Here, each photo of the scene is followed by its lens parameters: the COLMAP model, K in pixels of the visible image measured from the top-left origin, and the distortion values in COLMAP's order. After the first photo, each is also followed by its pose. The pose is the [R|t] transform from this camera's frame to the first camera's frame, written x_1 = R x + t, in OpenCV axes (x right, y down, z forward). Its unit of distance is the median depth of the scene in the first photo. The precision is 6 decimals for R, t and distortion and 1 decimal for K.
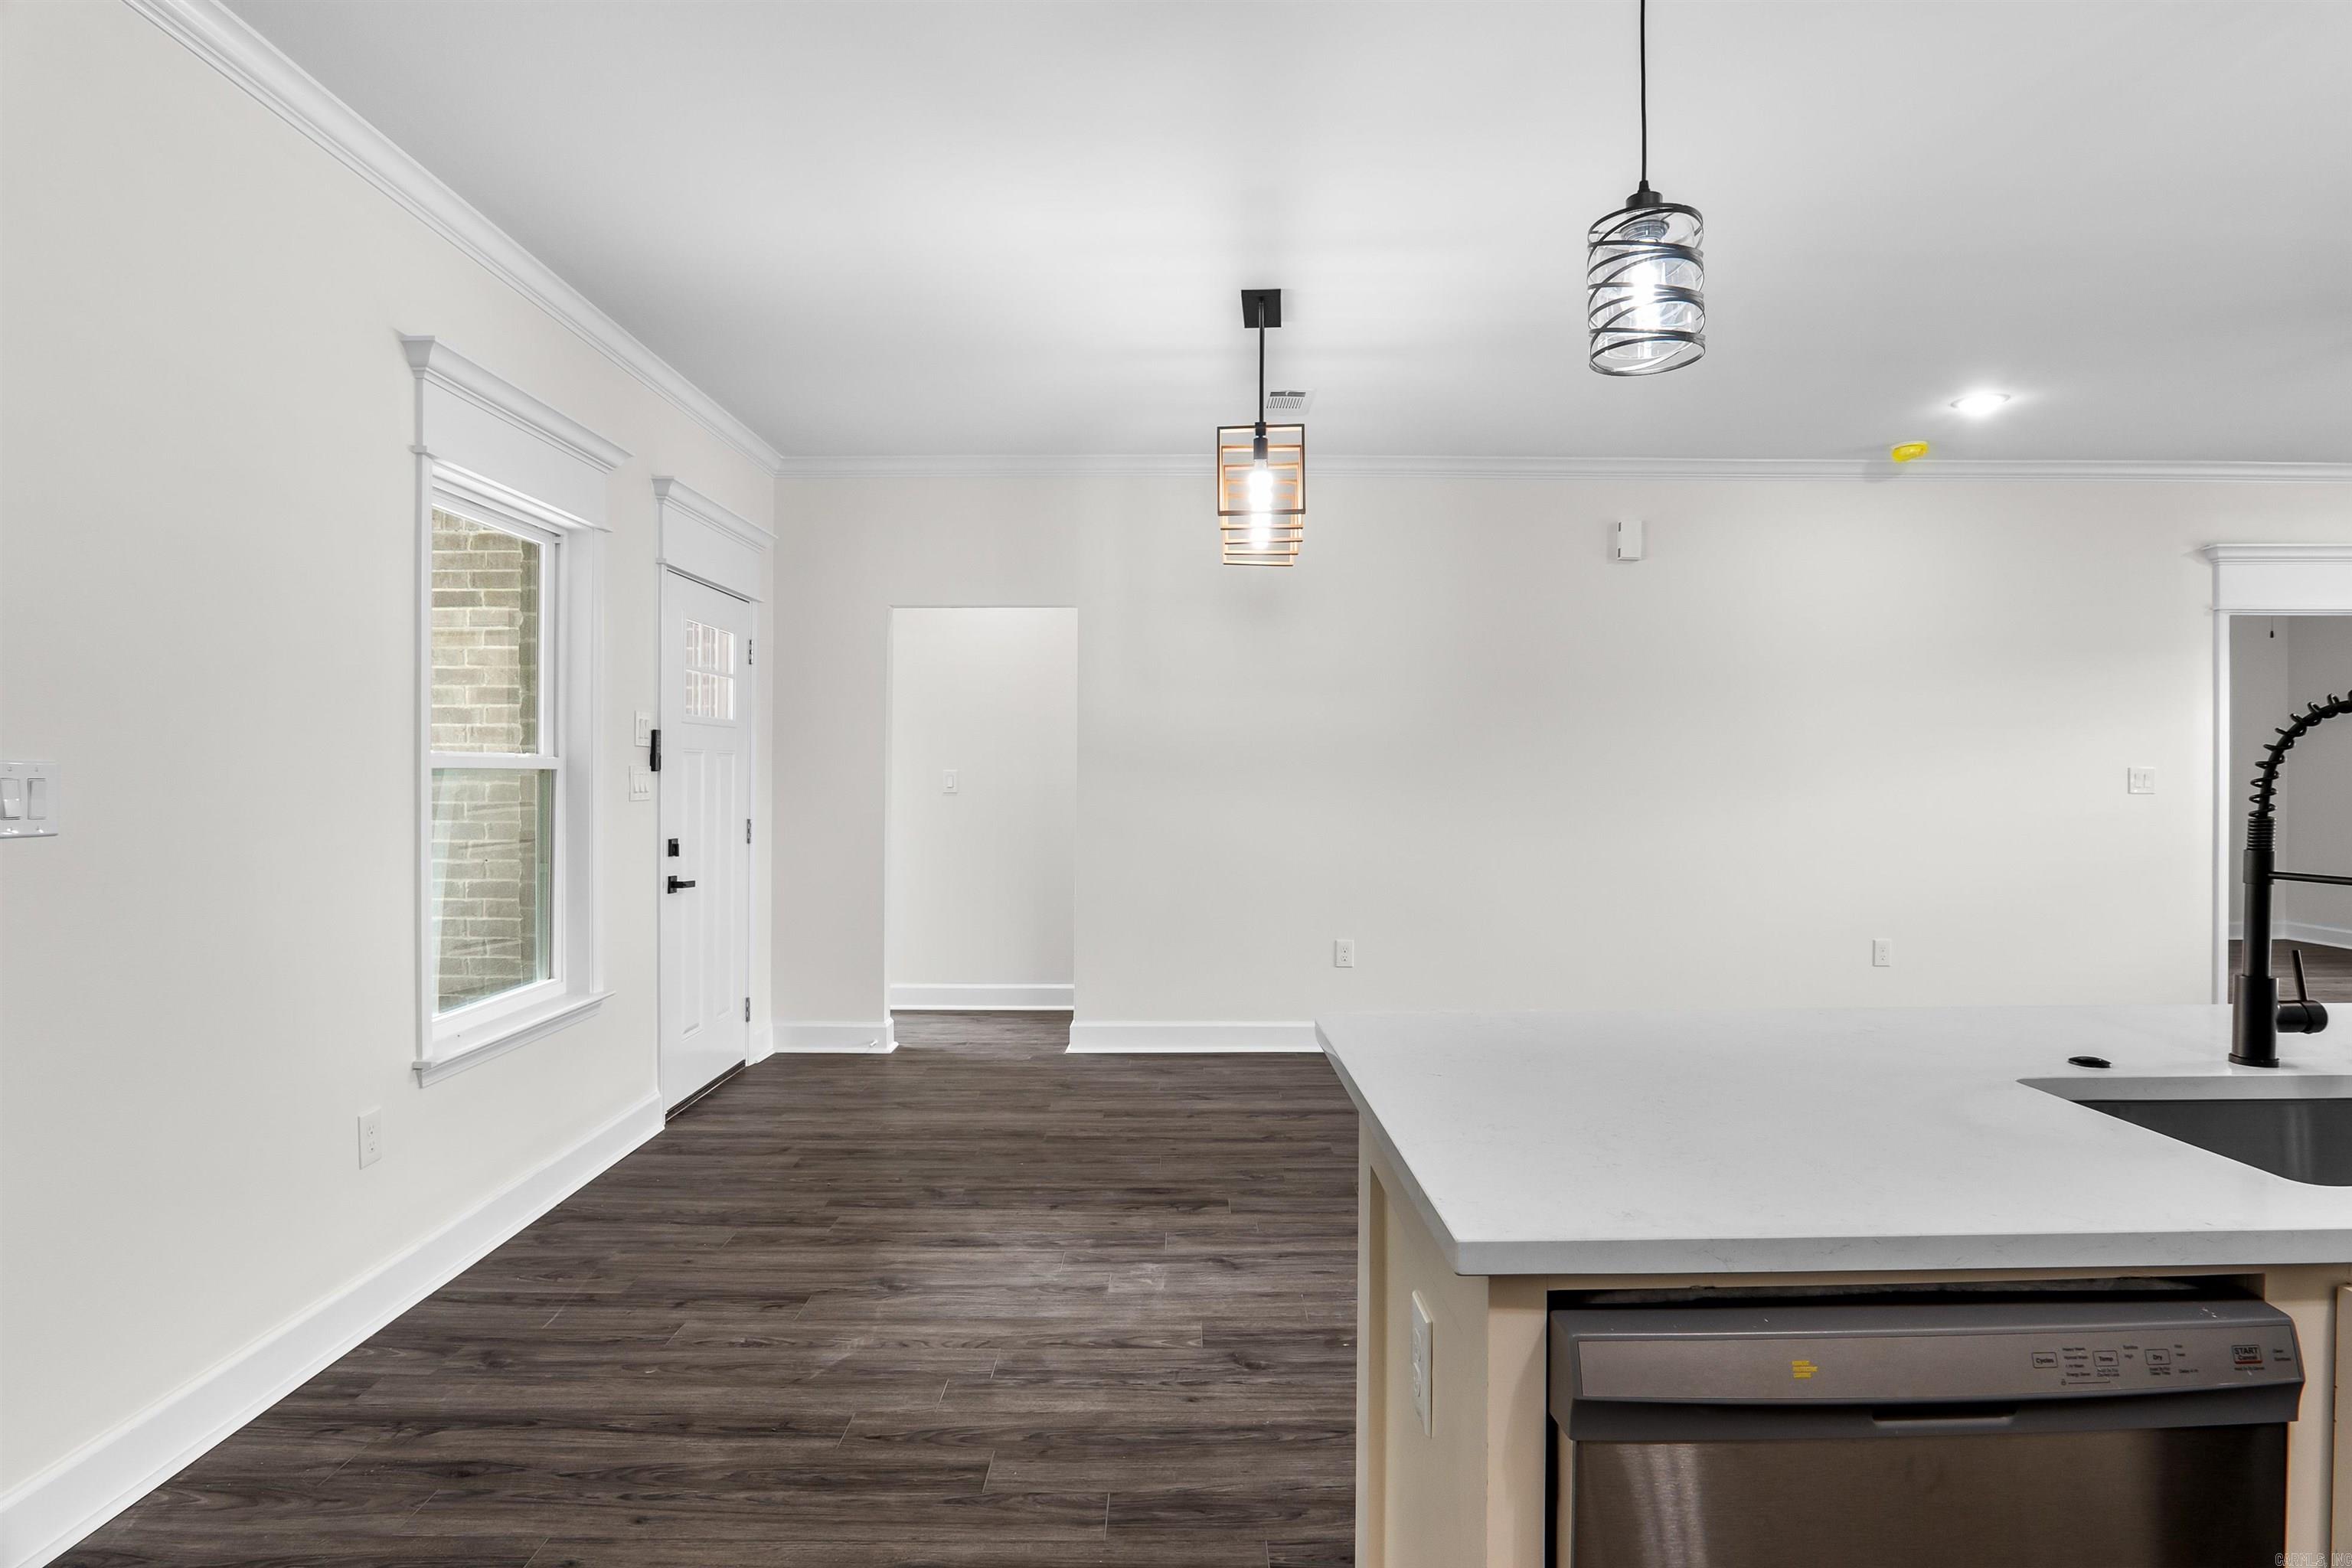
lens RADIAL K [[1255.1, 0, 1187.3], [0, 1255.1, 774.2], [0, 0, 1]] dist [-0.037287, 0.010215]
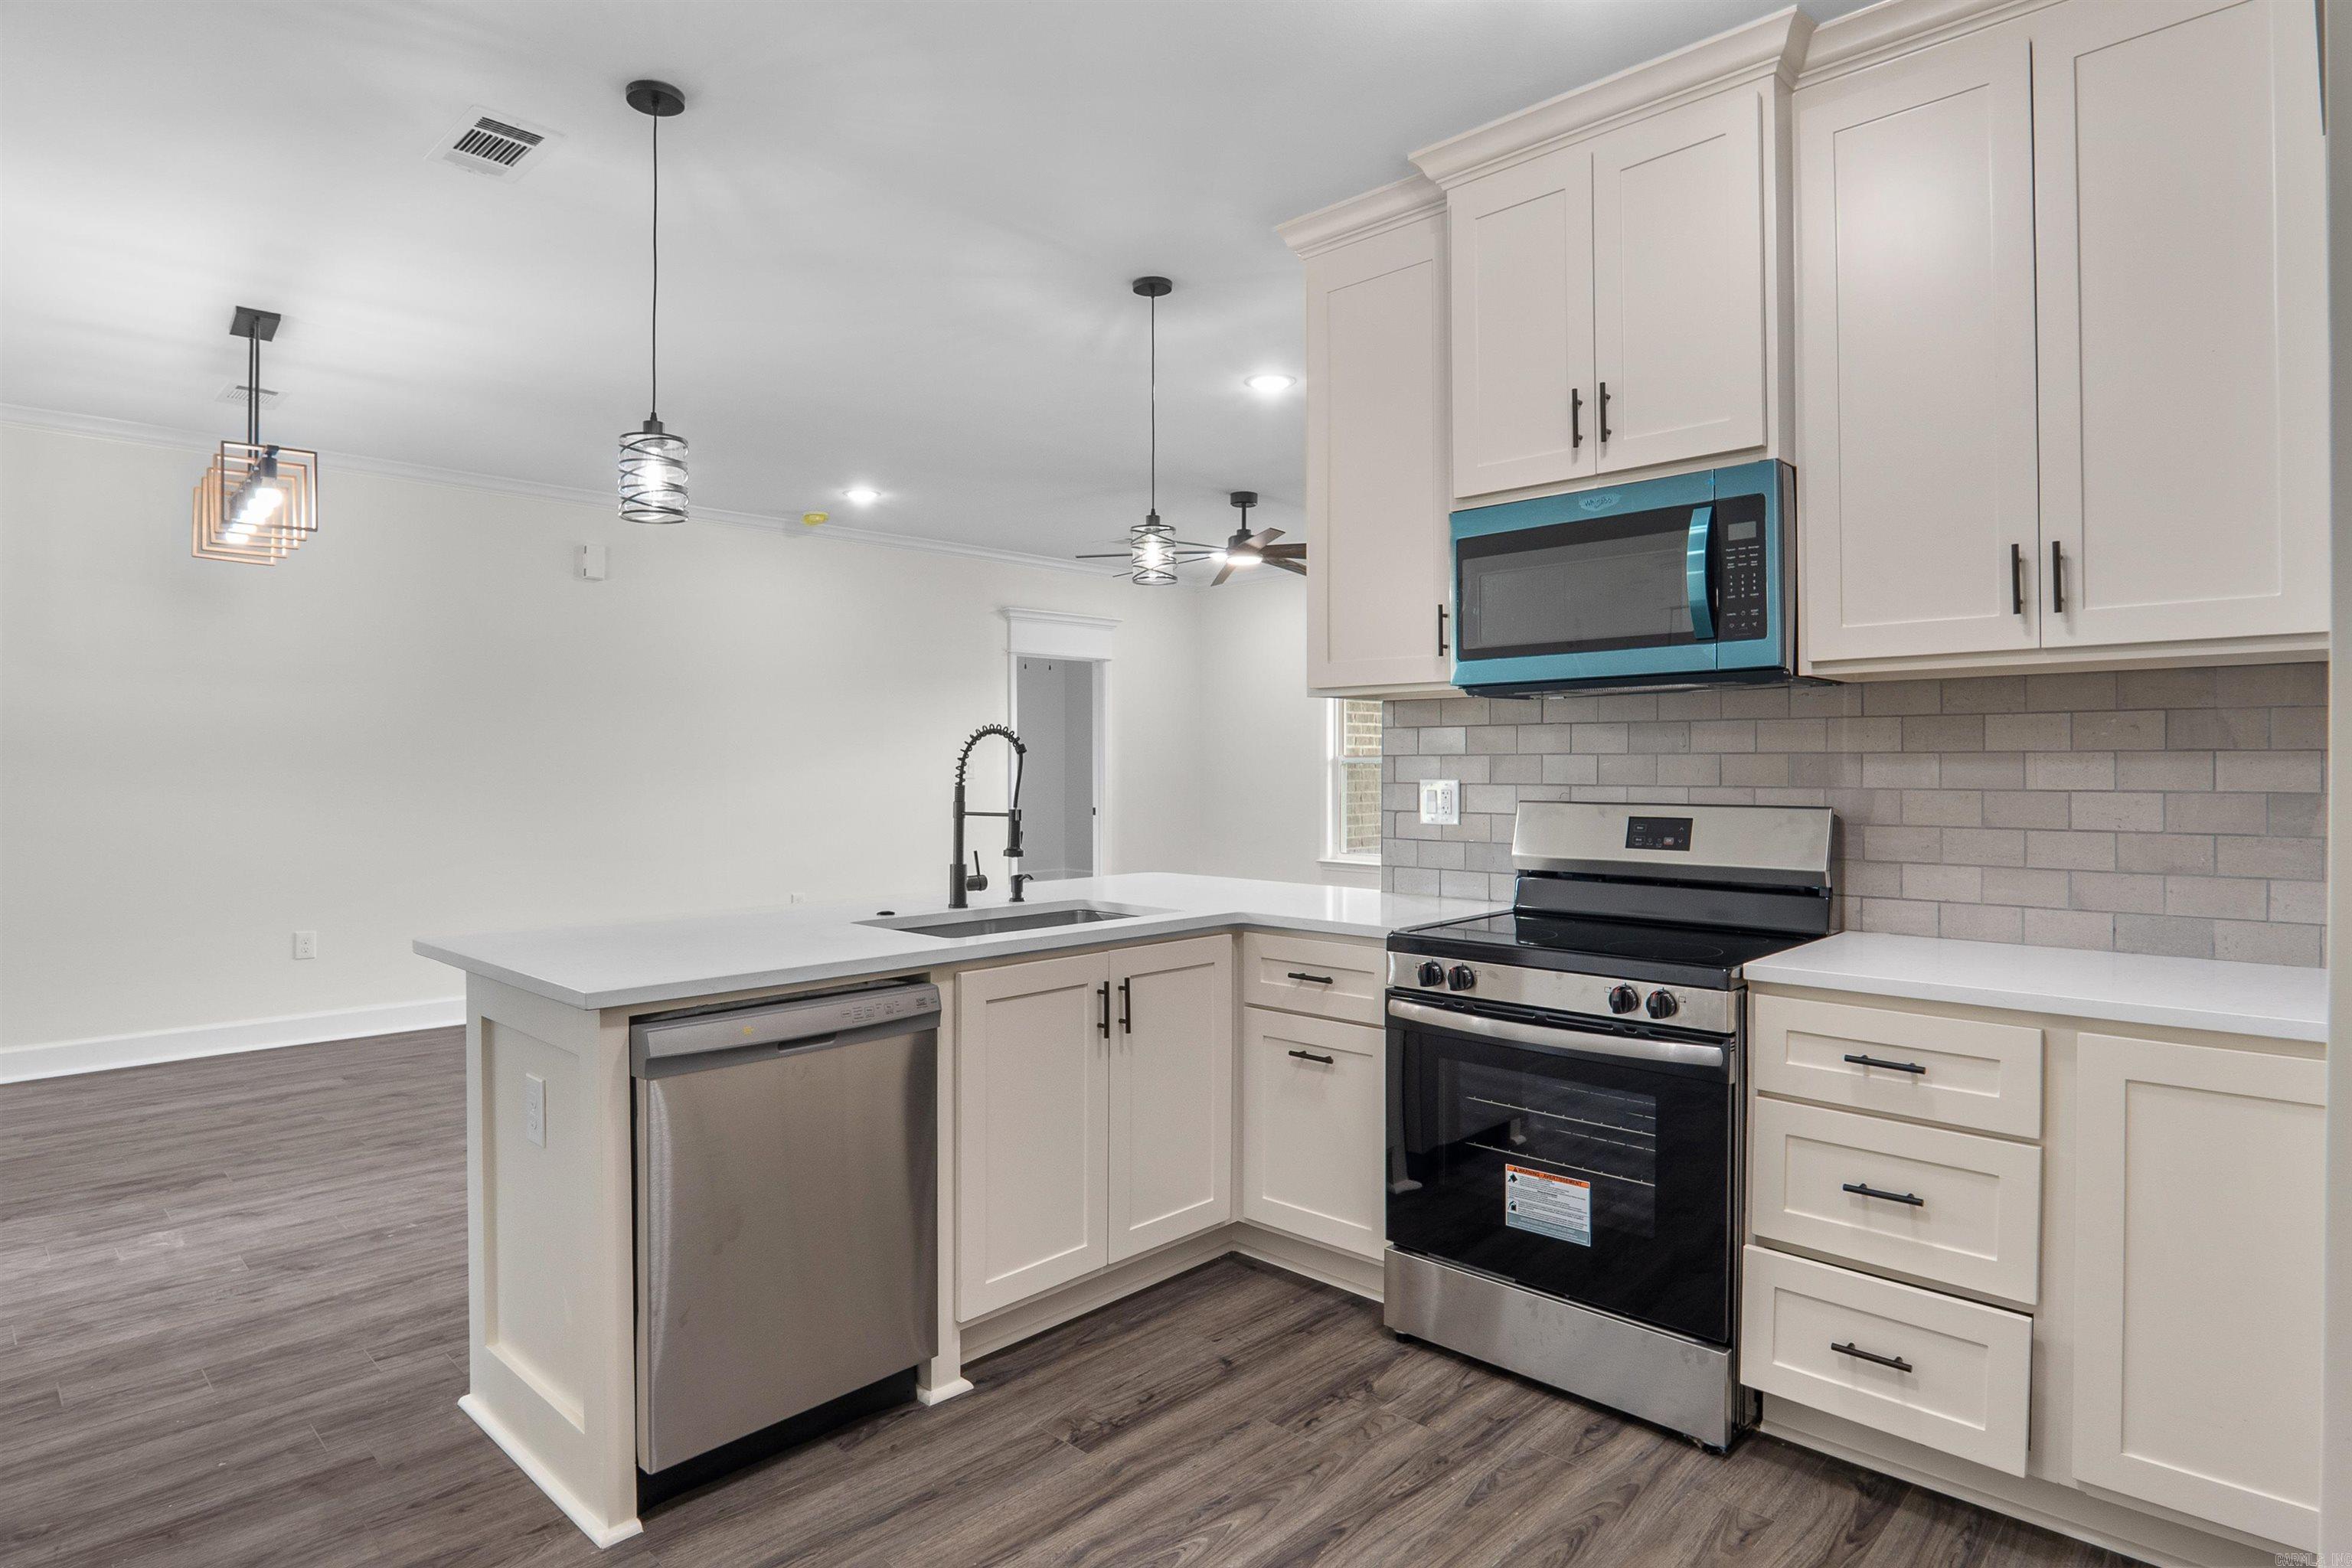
lens RADIAL K [[1255.1, 0, 1187.3], [0, 1255.1, 774.2], [0, 0, 1]] dist [-0.037287, 0.010215]
pose [[0.691998, -0.008213, 0.721852, -0.192225], [0.003217, 0.999960, 0.008294, 0.000747], [-0.721892, -0.003417, 0.691997, -0.378148]]
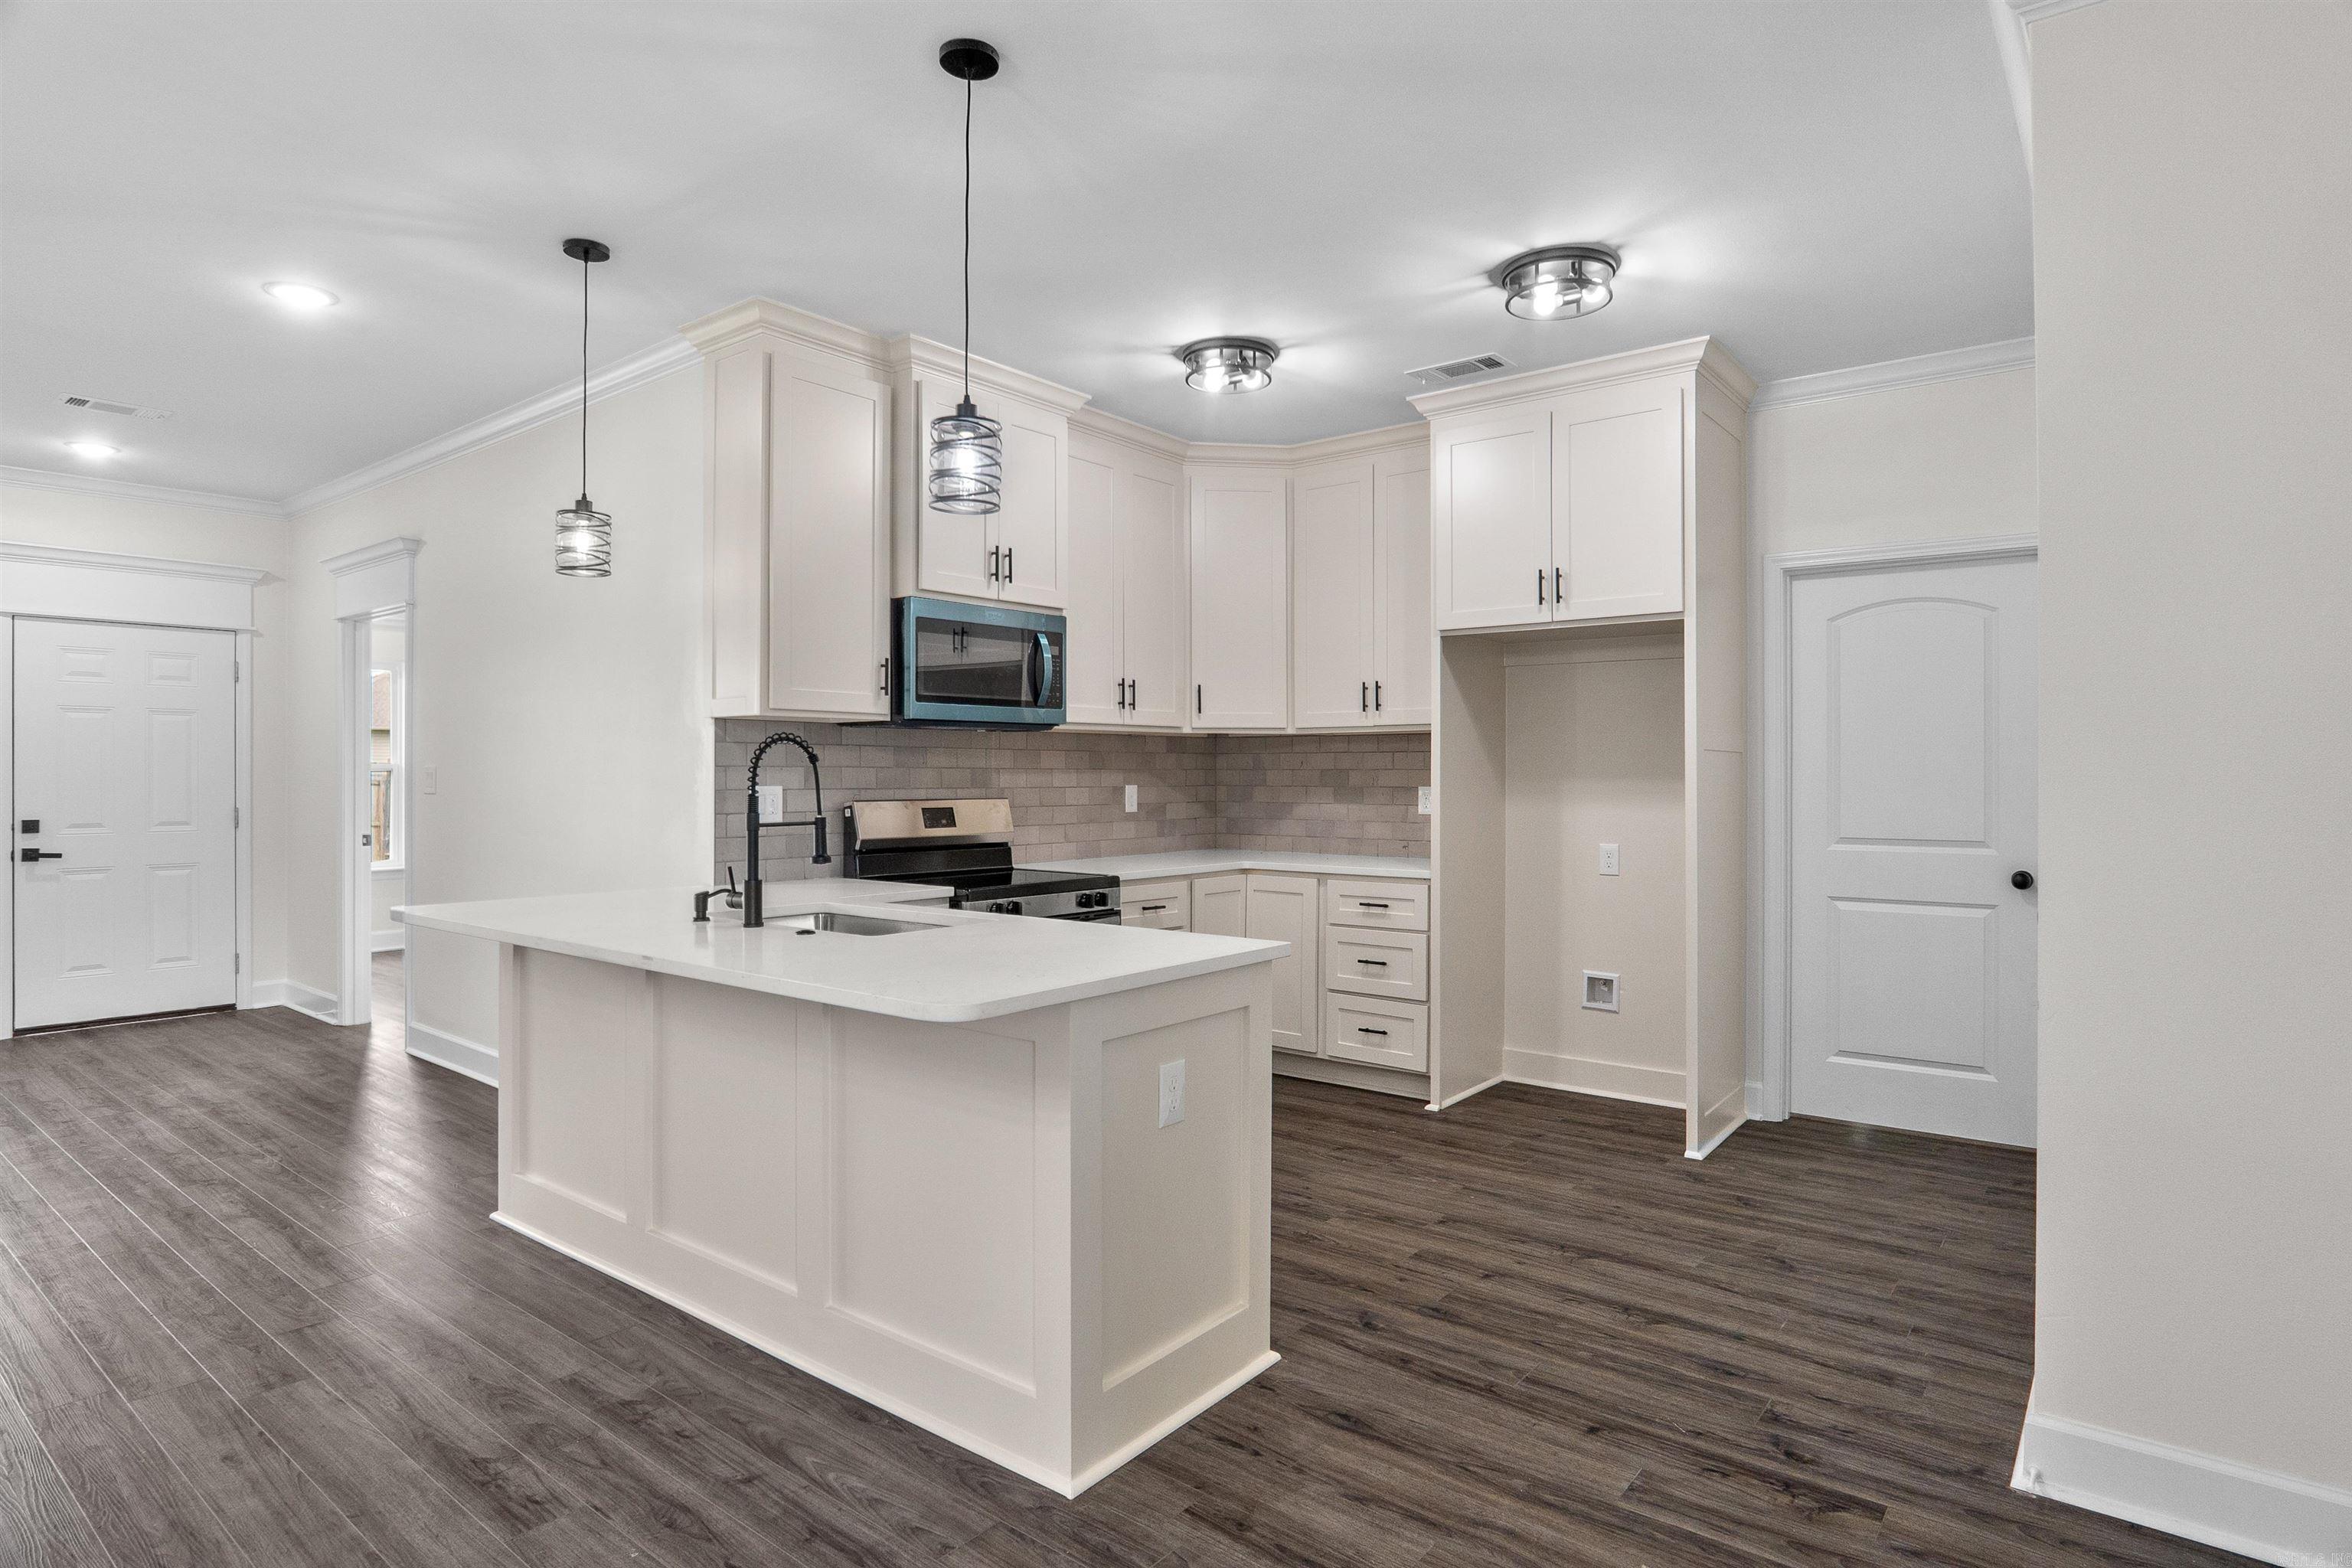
lens RADIAL K [[1255.1, 0, 1187.3], [0, 1255.1, 774.2], [0, 0, 1]] dist [-0.037287, 0.010215]
pose [[-0.780851, -0.001919, 0.624714, -0.454679], [-0.002455, 0.999997, 0.000003, 0.001865], [-0.624712, -0.001531, -0.780854, 1.127079]]
